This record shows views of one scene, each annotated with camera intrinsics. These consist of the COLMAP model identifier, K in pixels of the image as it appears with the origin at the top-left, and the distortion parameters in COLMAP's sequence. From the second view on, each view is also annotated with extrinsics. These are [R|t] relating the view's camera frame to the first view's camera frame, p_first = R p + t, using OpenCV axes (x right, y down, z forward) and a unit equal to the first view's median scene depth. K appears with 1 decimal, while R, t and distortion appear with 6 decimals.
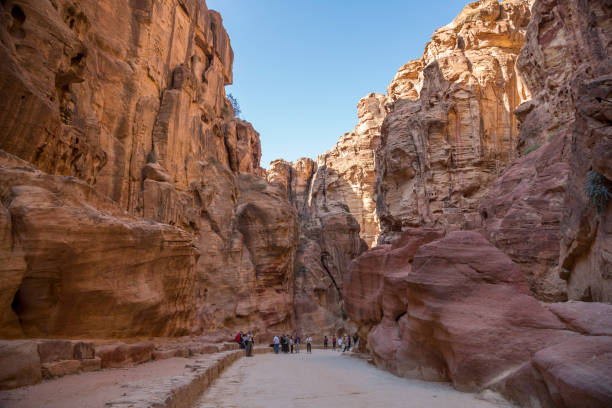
lens RADIAL K [[451.5, 0, 306.0], [0, 451.5, 204.0], [0, 0, 1]] dist [-0.037223, 0.001297]
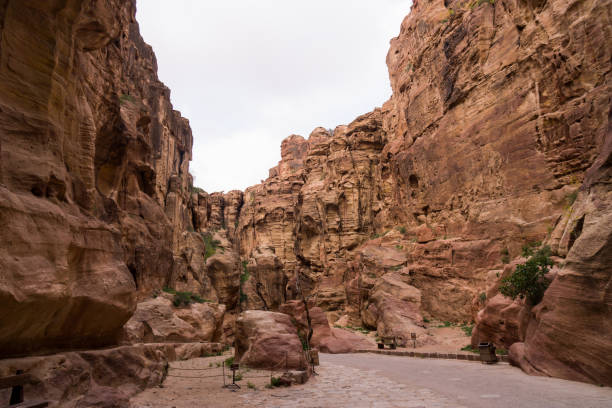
lens RADIAL K [[496.0, 0, 306.0], [0, 496.0, 204.0], [0, 0, 1]] dist [0.000797, -0.000673]
pose [[0.985056, 0.008541, 0.172021, -0.096120], [-0.011696, 0.999781, 0.017333, -0.198537], [-0.171836, -0.019085, 0.984941, -0.673649]]
